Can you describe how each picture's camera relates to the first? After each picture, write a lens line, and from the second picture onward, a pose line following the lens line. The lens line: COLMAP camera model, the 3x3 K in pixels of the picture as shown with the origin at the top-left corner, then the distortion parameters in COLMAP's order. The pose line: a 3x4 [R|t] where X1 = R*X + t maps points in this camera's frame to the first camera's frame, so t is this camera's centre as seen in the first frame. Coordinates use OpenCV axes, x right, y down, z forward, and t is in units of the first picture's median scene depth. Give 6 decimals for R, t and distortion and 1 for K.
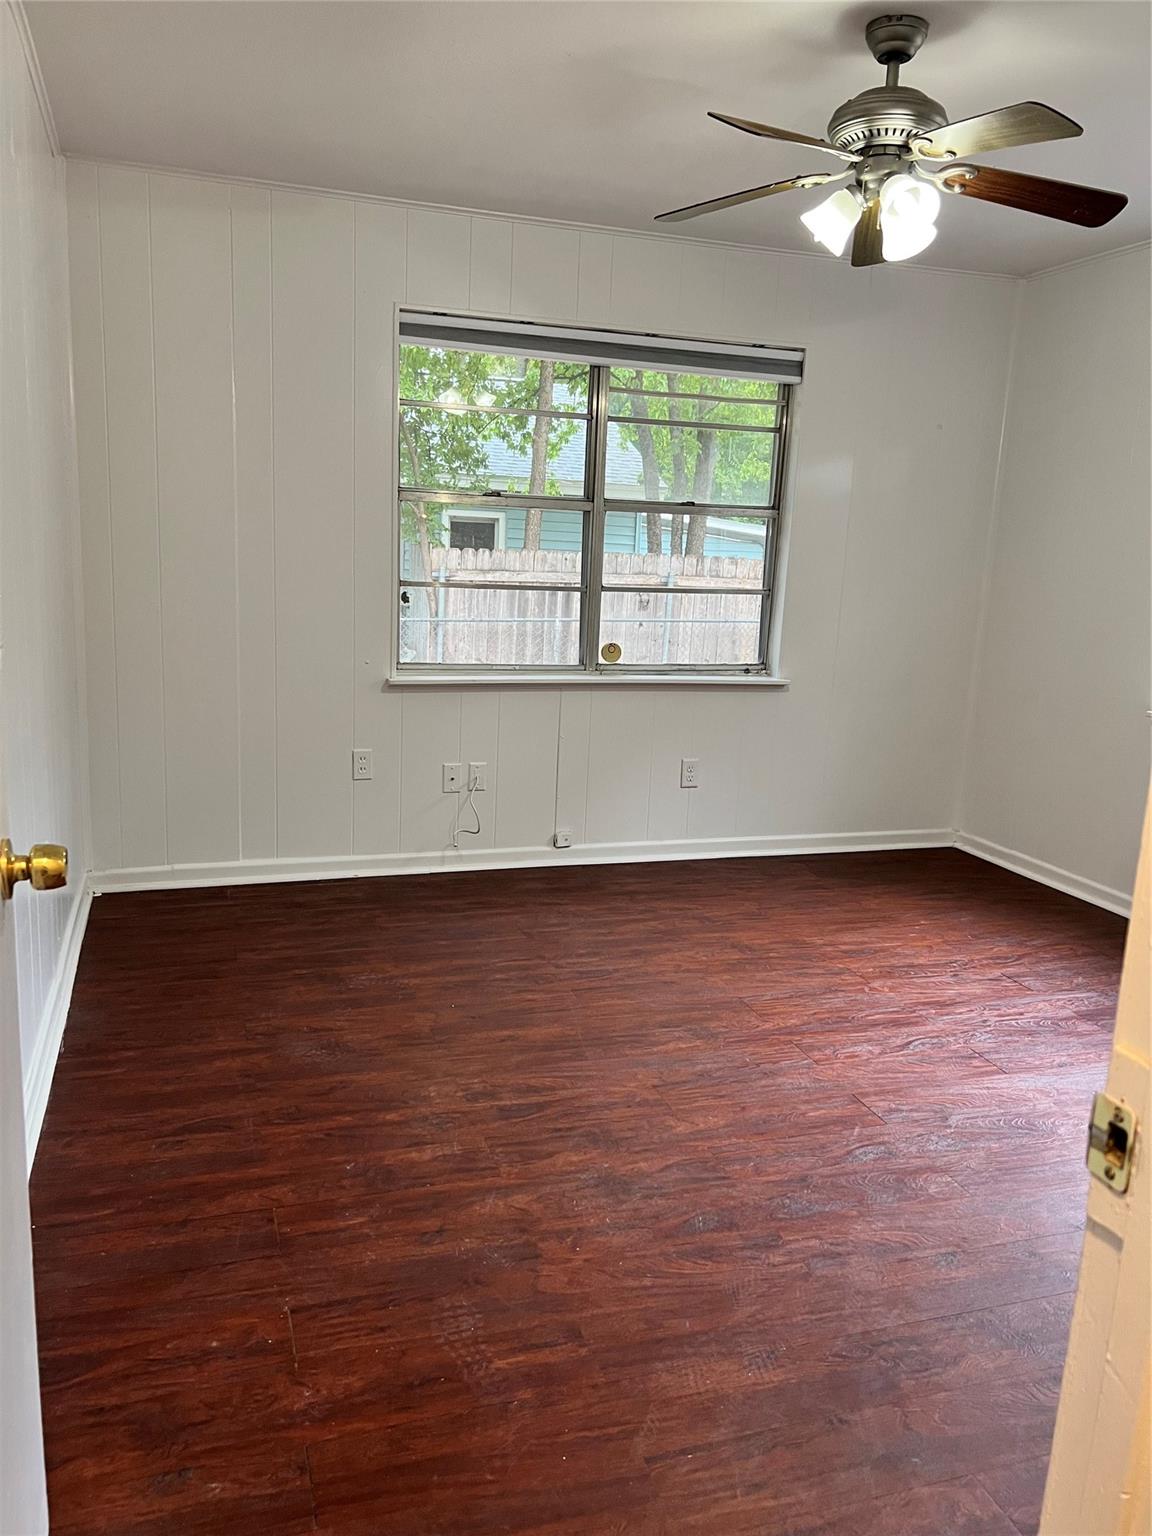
lens RADIAL K [[1159.4, 0, 573.4], [0, 1159.4, 774.7], [0, 0, 1]] dist [0.072634, -0.091380]
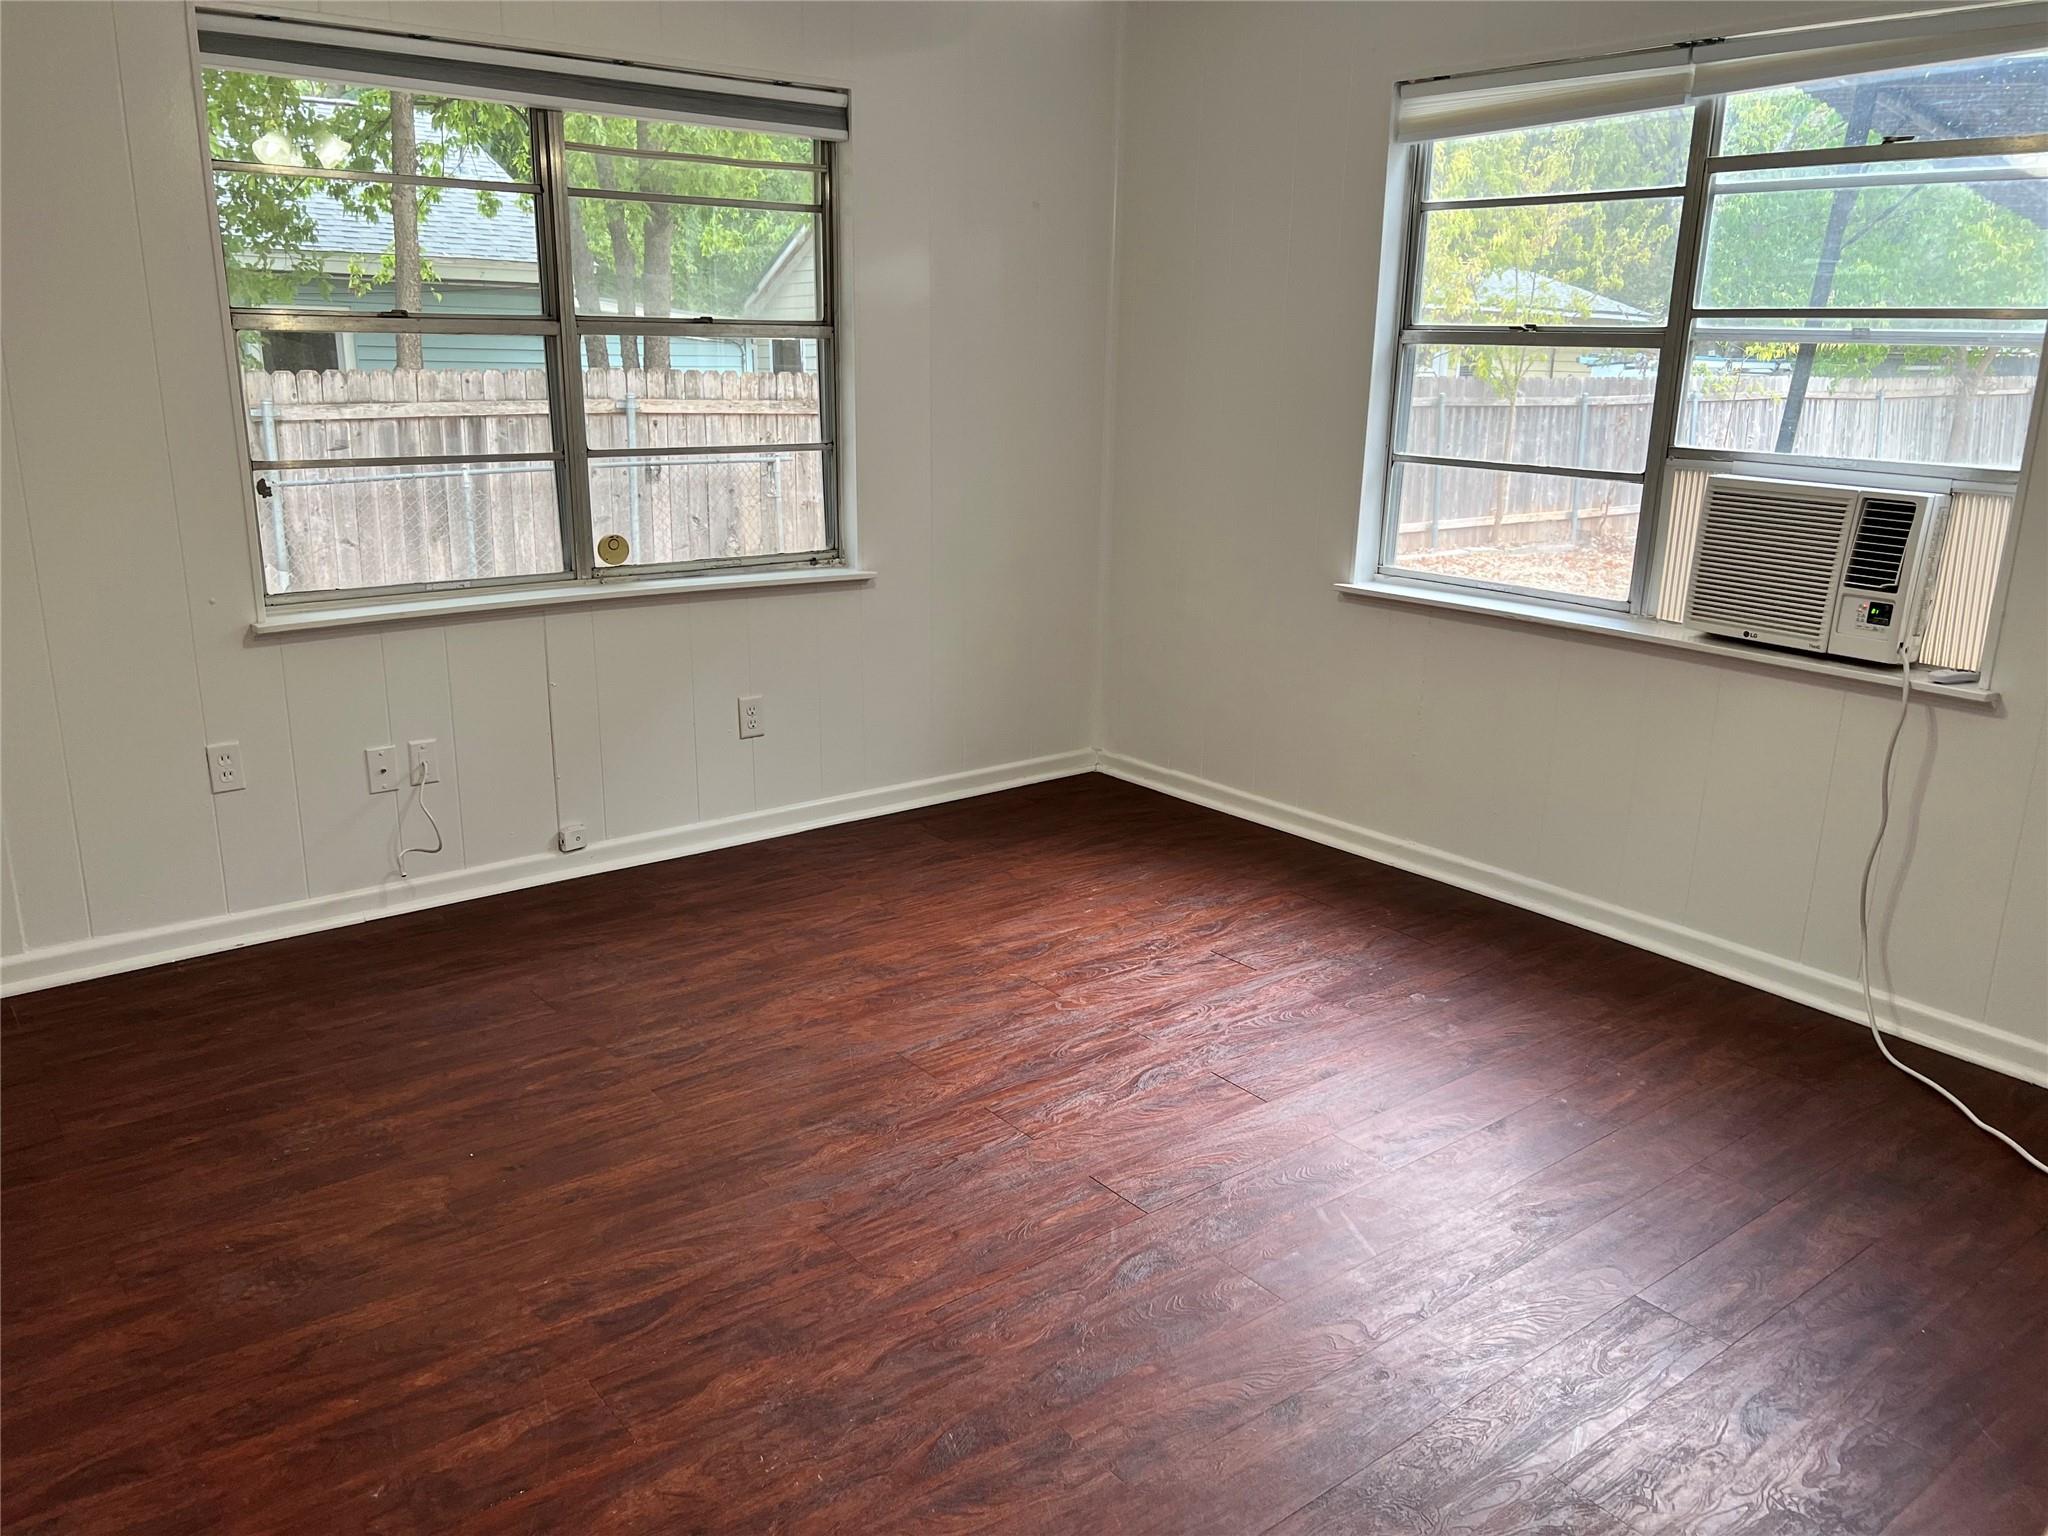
lens RADIAL K [[1542.8, 0, 1024.0], [0, 1542.8, 768.0], [0, 0, 1]] dist [0.047715, -0.060604]
pose [[0.938200, -0.120156, 0.324566, -0.064037], [0.093562, 0.990936, 0.096396, -0.058565], [-0.333207, -0.060072, 0.940938, 0.101431]]
